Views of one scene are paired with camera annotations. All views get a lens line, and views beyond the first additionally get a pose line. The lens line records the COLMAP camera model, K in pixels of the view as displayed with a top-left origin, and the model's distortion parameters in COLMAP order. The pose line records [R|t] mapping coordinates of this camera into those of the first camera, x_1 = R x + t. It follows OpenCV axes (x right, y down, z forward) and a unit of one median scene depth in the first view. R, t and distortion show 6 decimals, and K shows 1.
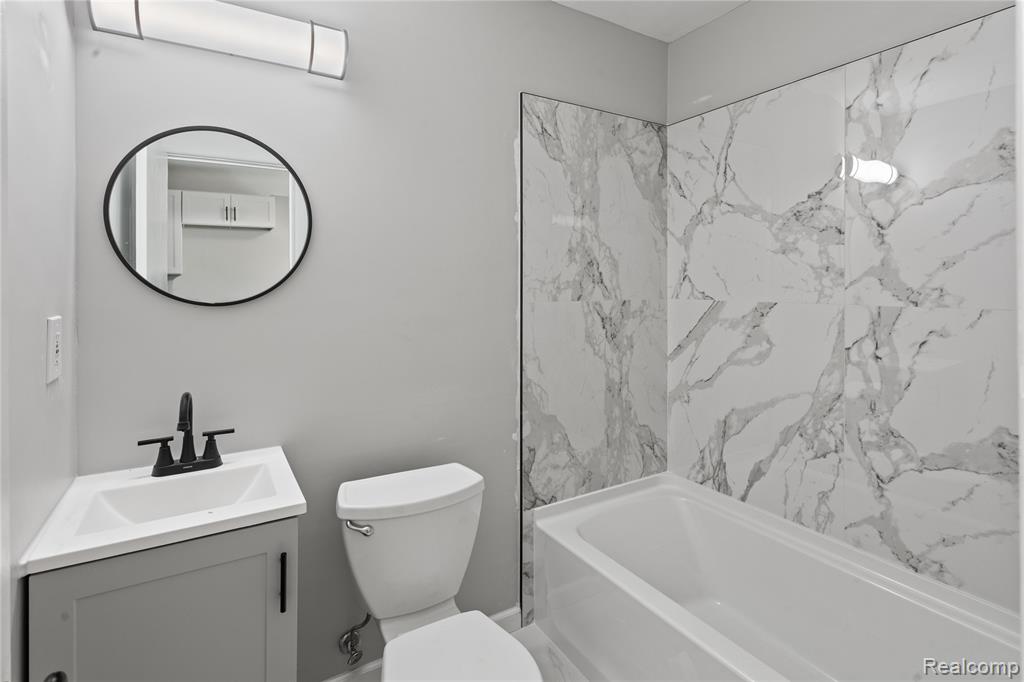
lens RADIAL K [[499.5, 0, 501.2], [0, 499.5, 290.7], [0, 0, 1]] dist [0.000187, 0.001136]
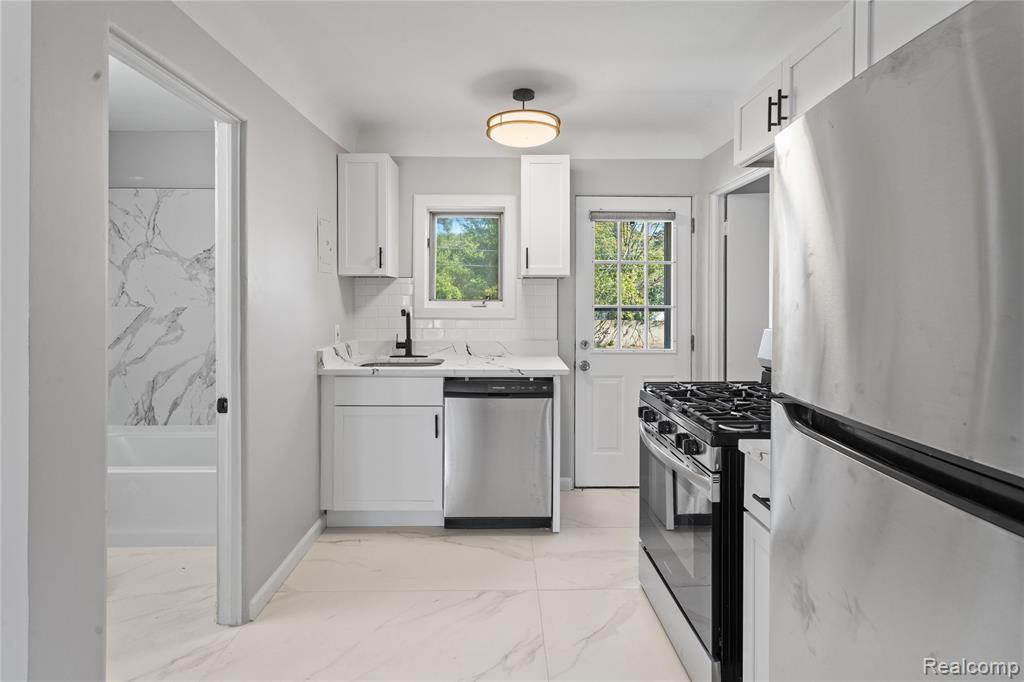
lens RADIAL K [[494.8, 0, 514.7], [0, 494.8, 298.6], [0, 0, 1]] dist [0.002602, 0.000621]
pose [[0.481537, 0.005818, 0.876407, -0.408178], [0.006611, 0.999925, -0.010270, 0.017057], [-0.876401, 0.010739, 0.481462, -0.825091]]
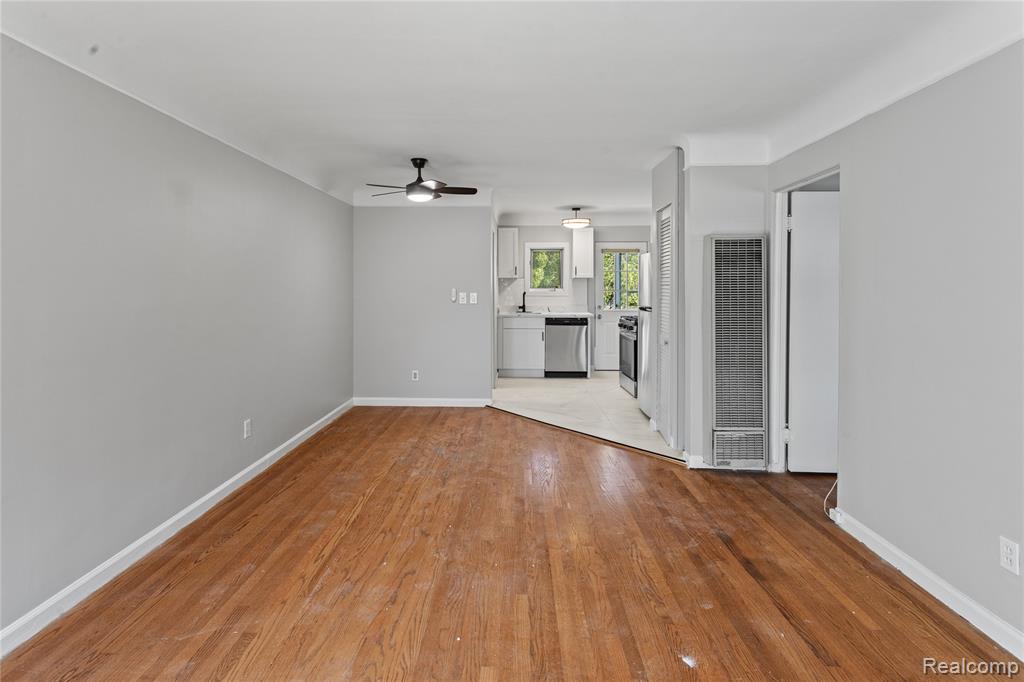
lens RADIAL K [[499.5, 0, 501.2], [0, 499.5, 290.7], [0, 0, 1]] dist [0.000187, 0.001136]
pose [[0.520112, -0.002292, 0.854095, -3.986857], [0.009544, 0.999950, -0.003129, 0.044247], [-0.854045, 0.009779, 0.520108, -2.115238]]
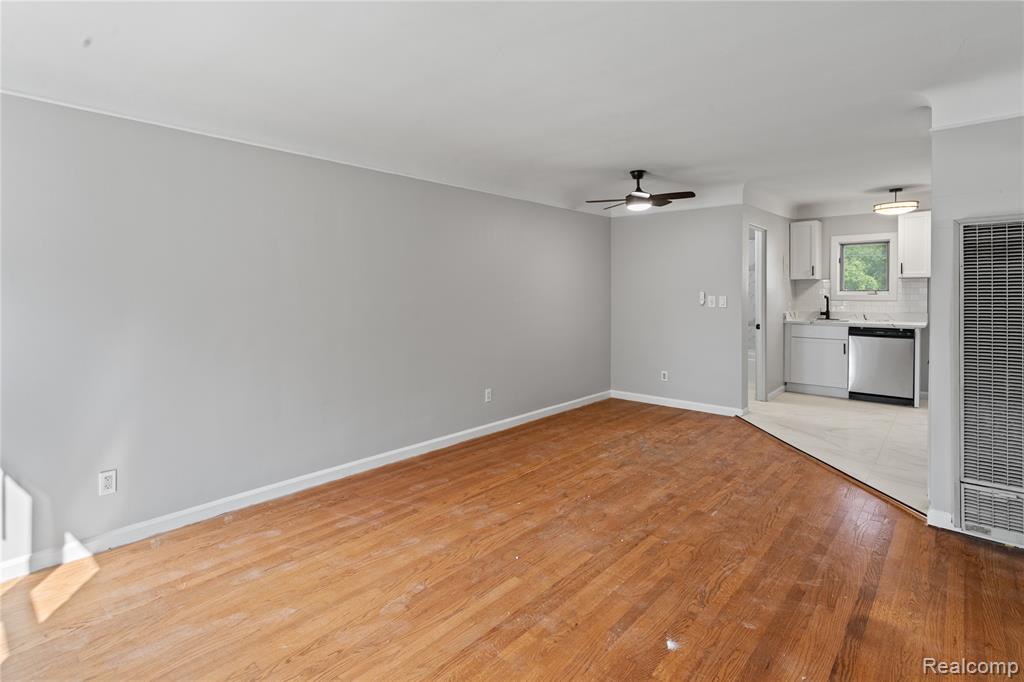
lens RADIAL K [[506.9, 0, 501.2], [0, 506.9, 299.1], [0, 0, 1]] dist [0.002215, 0.001515]
pose [[0.950293, -0.005372, 0.311309, -3.426175], [0.004882, 0.999985, 0.002353, 0.052596], [-0.311318, -0.000717, 0.950306, -3.165597]]
